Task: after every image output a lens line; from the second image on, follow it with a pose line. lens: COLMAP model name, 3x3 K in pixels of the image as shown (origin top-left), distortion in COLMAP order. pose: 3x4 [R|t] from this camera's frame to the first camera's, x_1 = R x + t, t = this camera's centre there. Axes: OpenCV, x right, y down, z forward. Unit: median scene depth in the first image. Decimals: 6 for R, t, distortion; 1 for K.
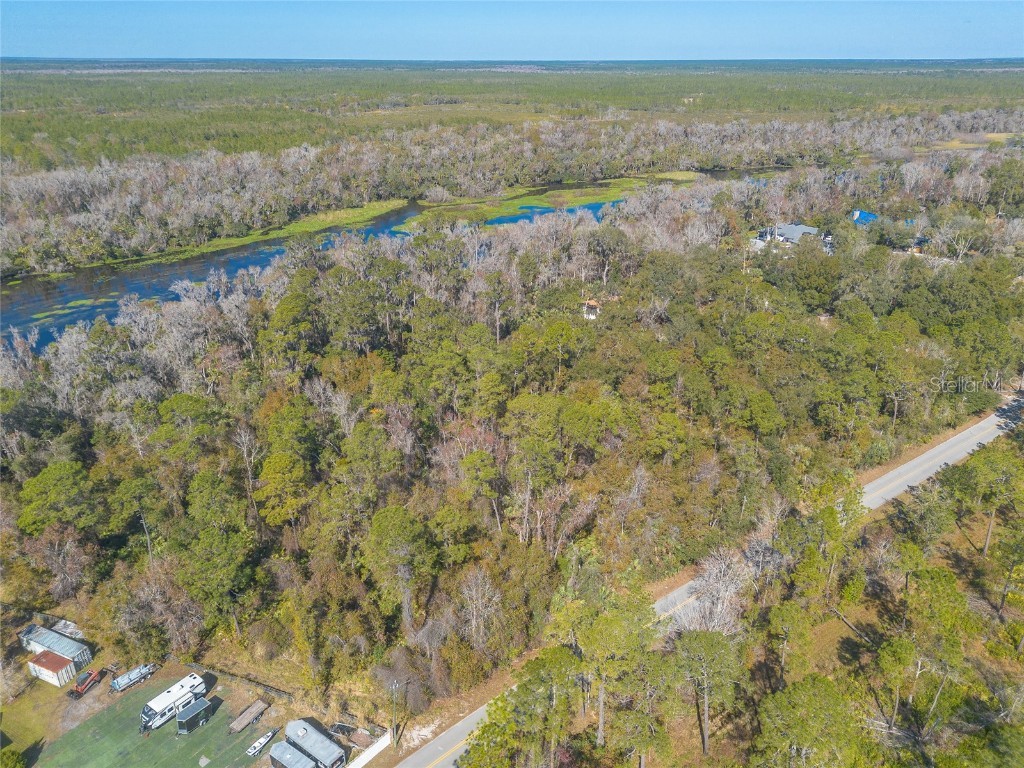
lens RADIAL K [[729.8, 0, 512.0], [0, 729.8, 384.0], [0, 0, 1]] dist [0.080626, -0.088927]
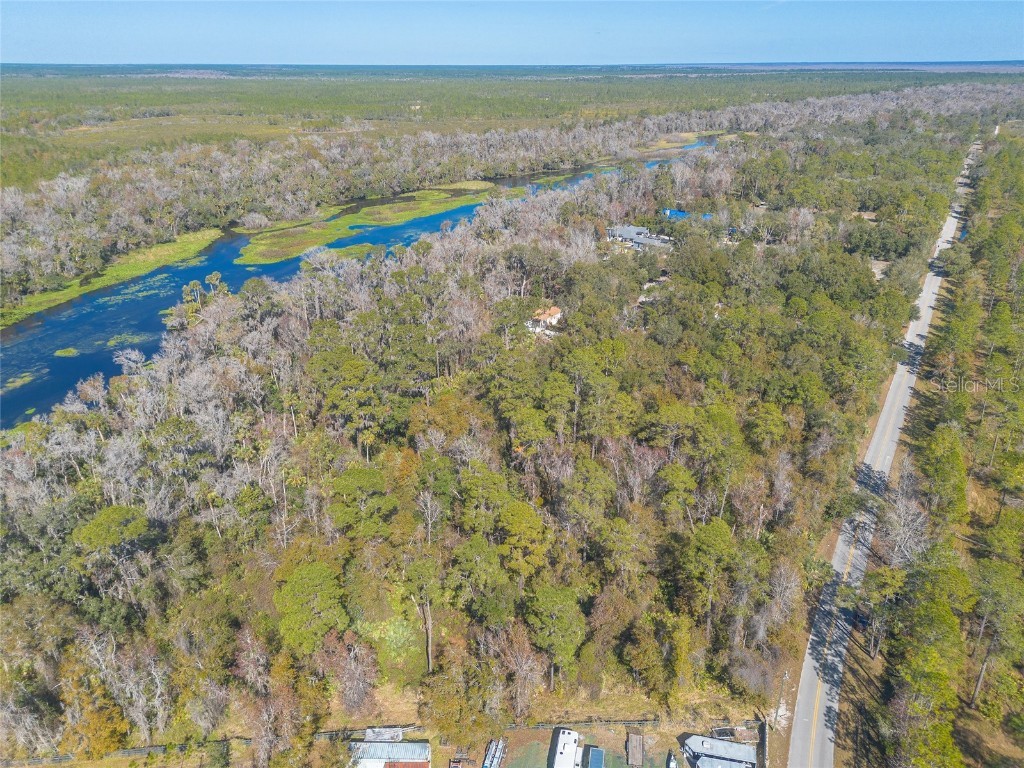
lens RADIAL K [[729.8, 0, 512.0], [0, 729.8, 384.0], [0, 0, 1]] dist [0.080626, -0.088927]
pose [[0.920423, -0.157855, 0.357636, -0.450912], [0.159564, 0.986873, 0.024931, -0.067332], [-0.356877, 0.034119, 0.933528, 0.045462]]
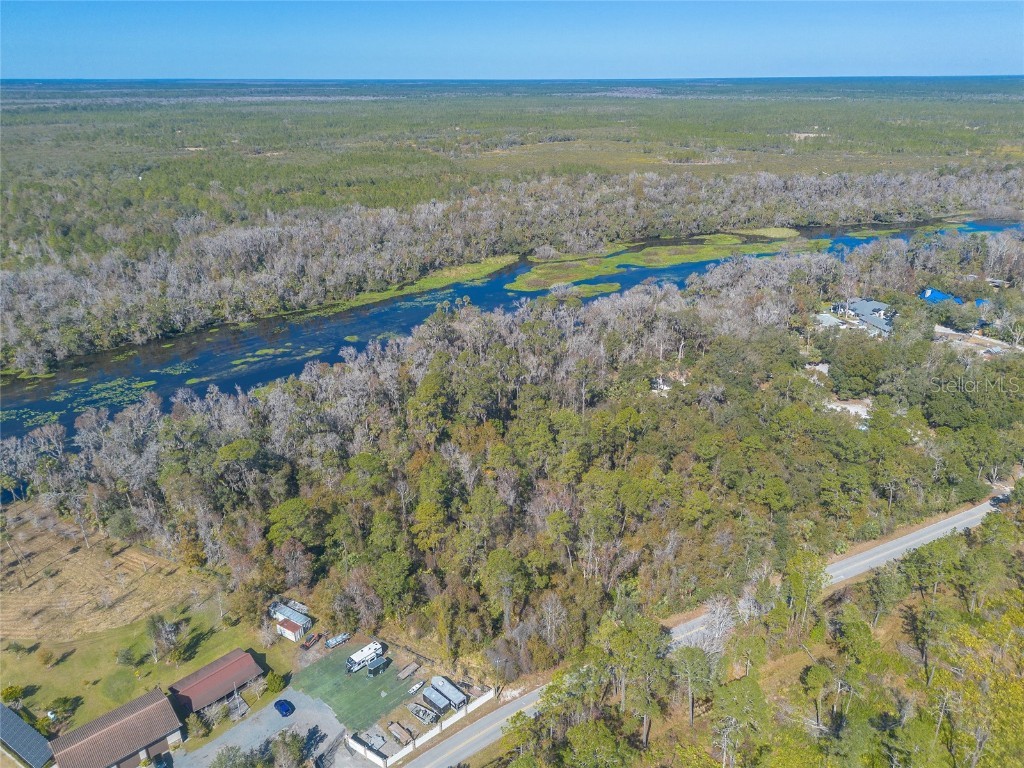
lens RADIAL K [[729.8, 0, 512.0], [0, 729.8, 384.0], [0, 0, 1]] dist [0.080626, -0.088927]
pose [[0.989319, 0.054325, -0.135267, 0.031751], [-0.056429, 0.998337, -0.011762, -0.100518], [0.134403, 0.019270, 0.990739, -0.336139]]
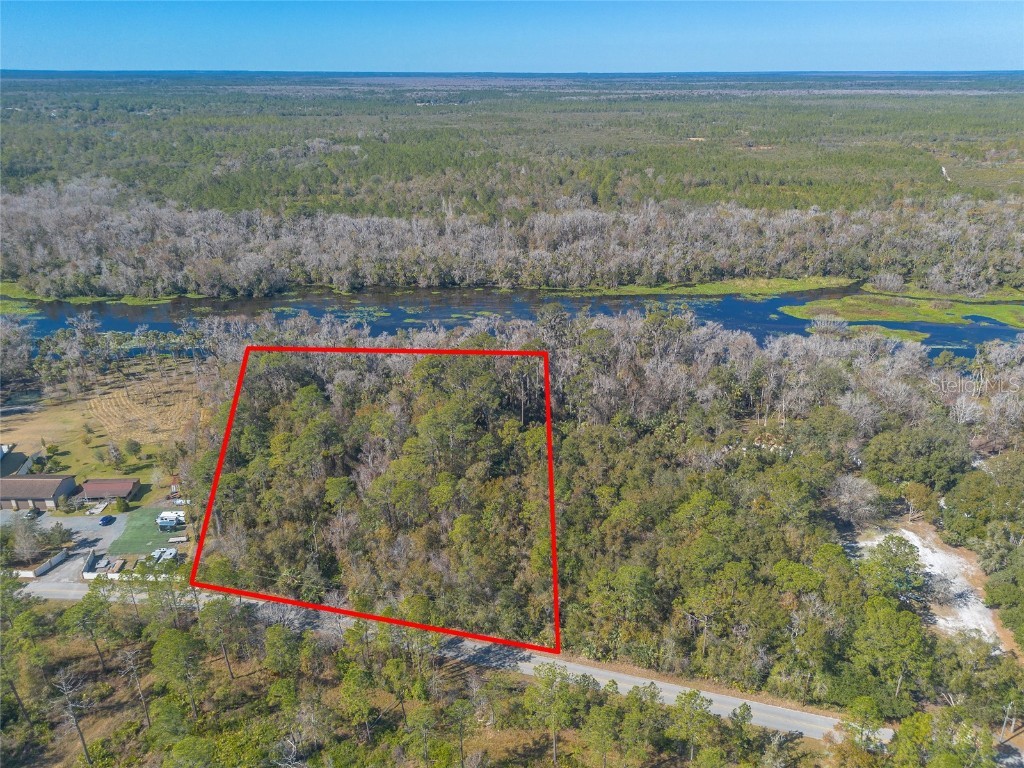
lens RADIAL K [[729.8, 0, 512.0], [0, 729.8, 384.0], [0, 0, 1]] dist [0.080626, -0.088927]
pose [[0.603917, 0.310443, -0.734104, 0.915234], [-0.315892, 0.938830, 0.137148, -0.310495], [0.731776, 0.149072, 0.665042, 0.137831]]
